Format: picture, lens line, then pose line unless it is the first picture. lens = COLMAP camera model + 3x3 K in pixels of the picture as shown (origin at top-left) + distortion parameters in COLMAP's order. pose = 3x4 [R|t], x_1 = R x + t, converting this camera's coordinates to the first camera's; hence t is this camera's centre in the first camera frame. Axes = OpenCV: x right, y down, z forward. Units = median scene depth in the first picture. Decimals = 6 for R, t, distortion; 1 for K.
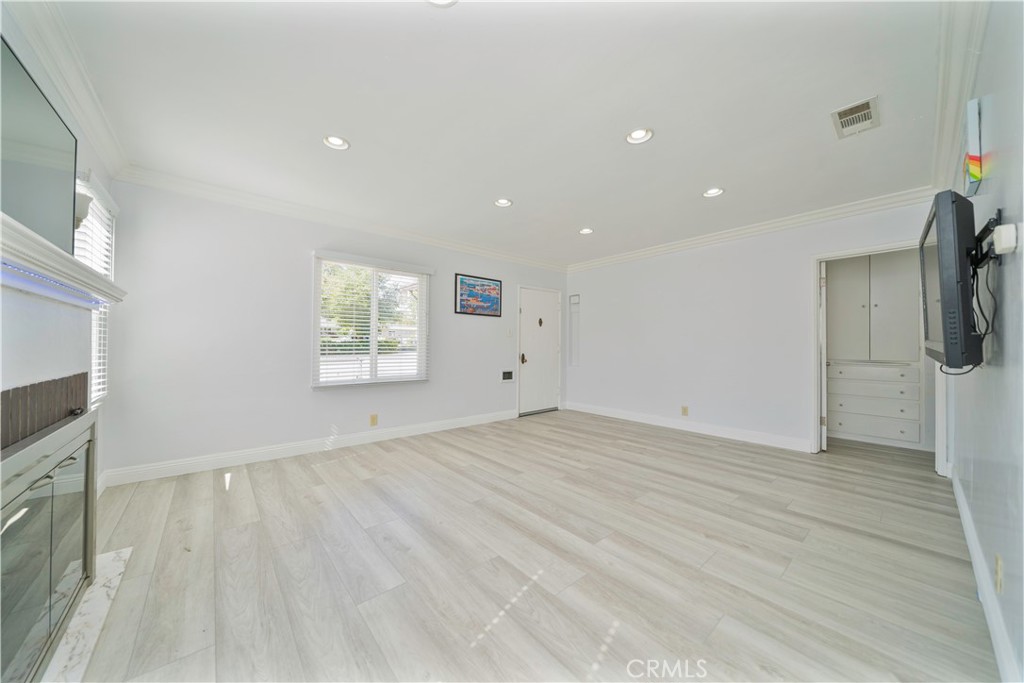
lens RADIAL K [[353.7, 0, 510.6], [0, 353.7, 342.5], [0, 0, 1]] dist [-0.000630, 0.000004]
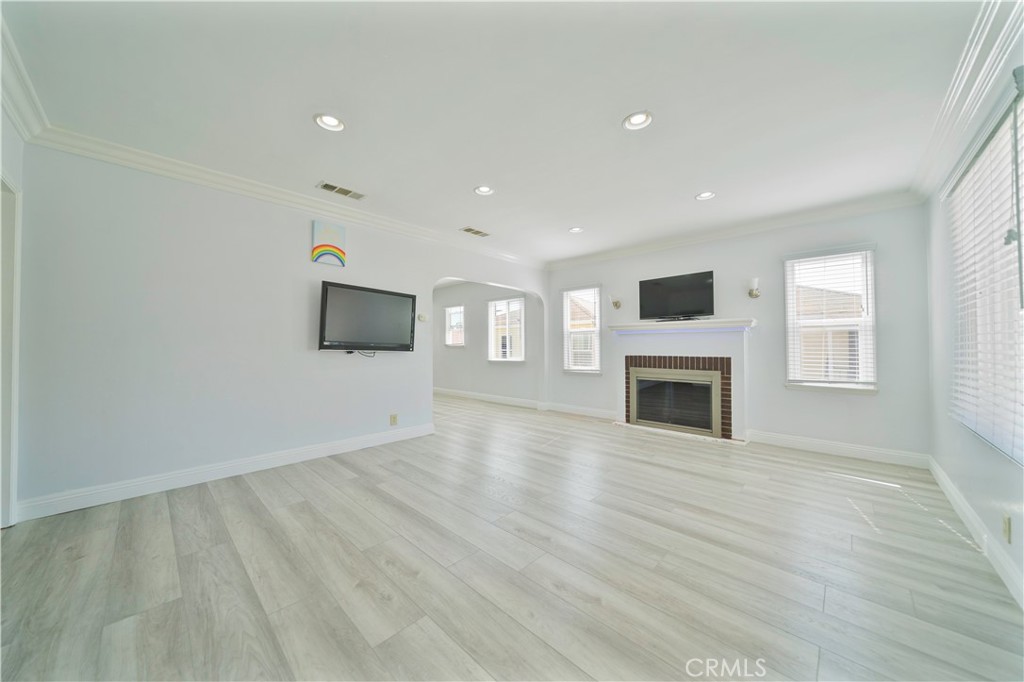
lens RADIAL K [[353.7, 0, 513.4], [0, 353.7, 341.7], [0, 0, 1]] dist [-0.000630, 0.000004]
pose [[-0.994234, -0.009159, -0.106844, 0.295791], [-0.006456, 0.999651, -0.025618, 0.023065], [0.107041, -0.024781, -0.993946, 1.757788]]
